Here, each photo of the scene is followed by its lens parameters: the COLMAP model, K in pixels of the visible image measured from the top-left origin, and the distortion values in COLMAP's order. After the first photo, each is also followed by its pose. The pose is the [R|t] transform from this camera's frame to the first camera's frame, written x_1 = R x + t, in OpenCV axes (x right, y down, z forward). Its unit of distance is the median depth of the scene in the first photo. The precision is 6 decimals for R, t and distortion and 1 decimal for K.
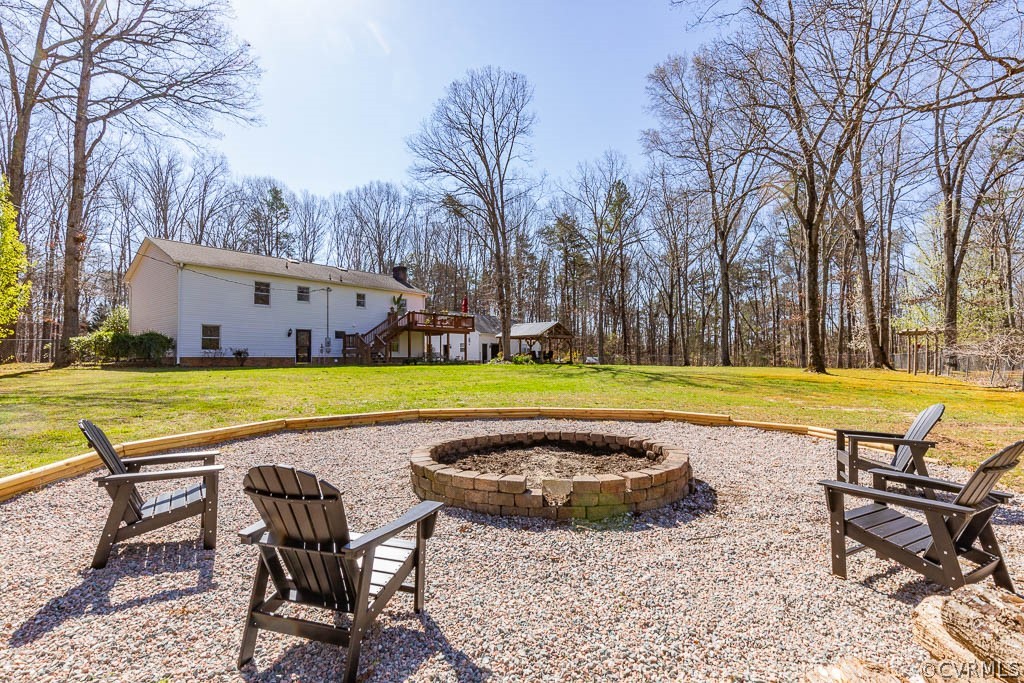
lens RADIAL K [[483.8, 0, 512.0], [0, 483.8, 341.5], [0, 0, 1]] dist [-0.002302, -0.000035]
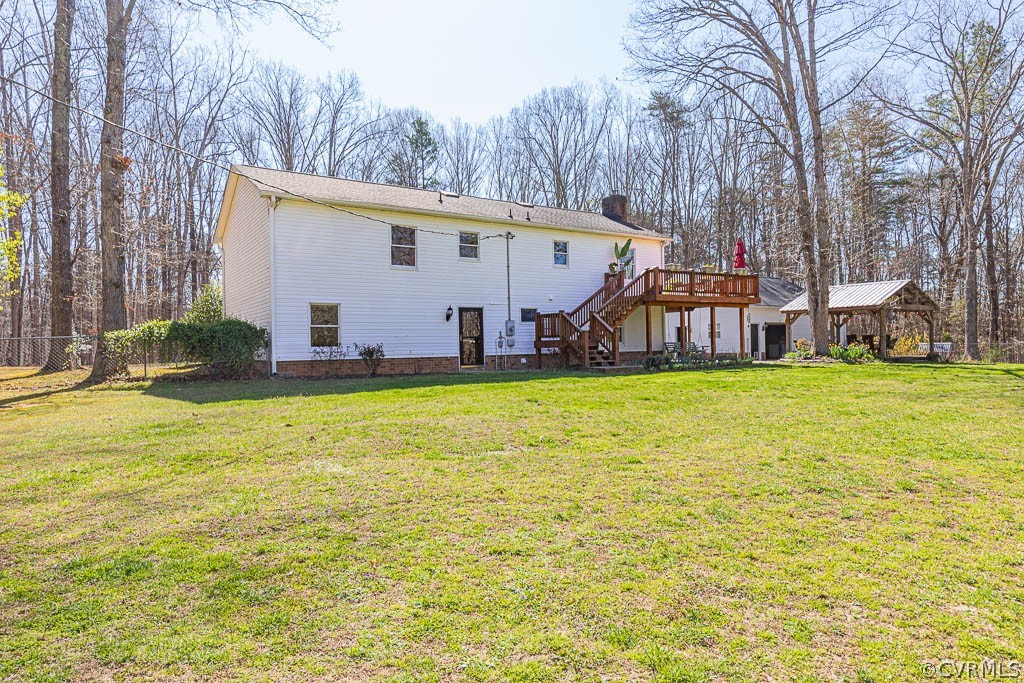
lens RADIAL K [[674.2, 0, 512.0], [0, 674.2, 341.5], [0, 0, 1]] dist [0.001592, -0.001112]
pose [[0.946898, -0.013690, -0.321243, -0.112944], [0.023512, 0.999367, 0.026715, -0.004122], [0.320674, -0.032849, 0.946620, 0.227031]]
